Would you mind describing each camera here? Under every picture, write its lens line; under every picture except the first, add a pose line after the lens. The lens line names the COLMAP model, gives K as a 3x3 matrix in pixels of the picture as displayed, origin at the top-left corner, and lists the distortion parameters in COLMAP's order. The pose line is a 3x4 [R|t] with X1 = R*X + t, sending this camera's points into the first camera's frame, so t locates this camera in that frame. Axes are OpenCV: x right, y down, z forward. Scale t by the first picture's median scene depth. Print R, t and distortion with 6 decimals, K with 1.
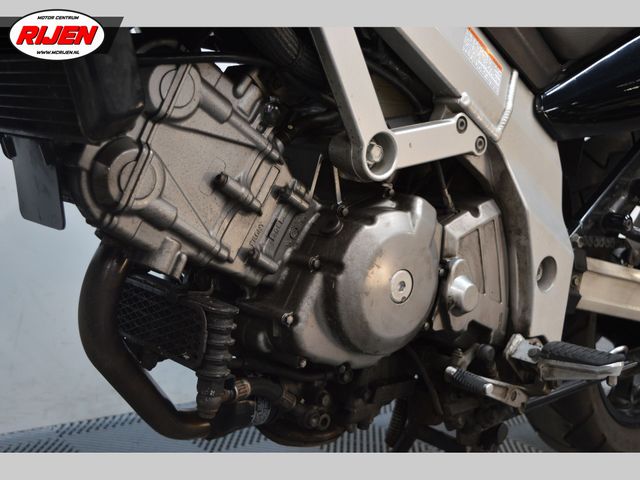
lens RADIAL K [[850.5, 0, 320.0], [0, 850.5, 240.0], [0, 0, 1]] dist [-0.002281, -0.003383]
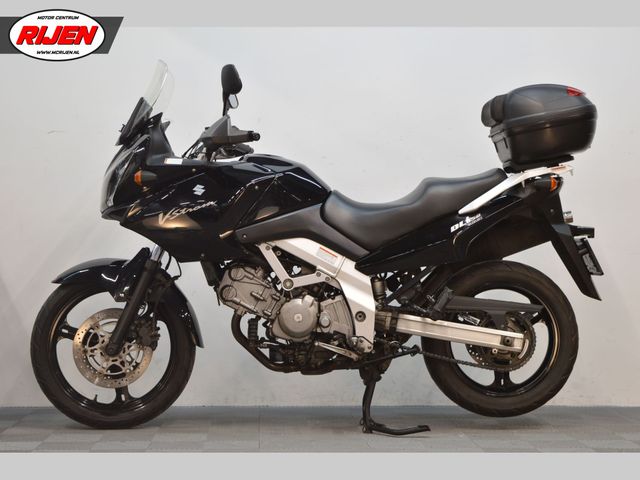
lens RADIAL K [[1325.3, 0, 320.0], [0, 1325.3, 240.0], [0, 0, 1]] dist [0.102340, 0.111148]
pose [[0.755145, -0.102450, -0.647503, 4.096277], [-0.012329, 0.985319, -0.170279, 0.728559], [0.655442, 0.136569, 0.742796, -3.437884]]
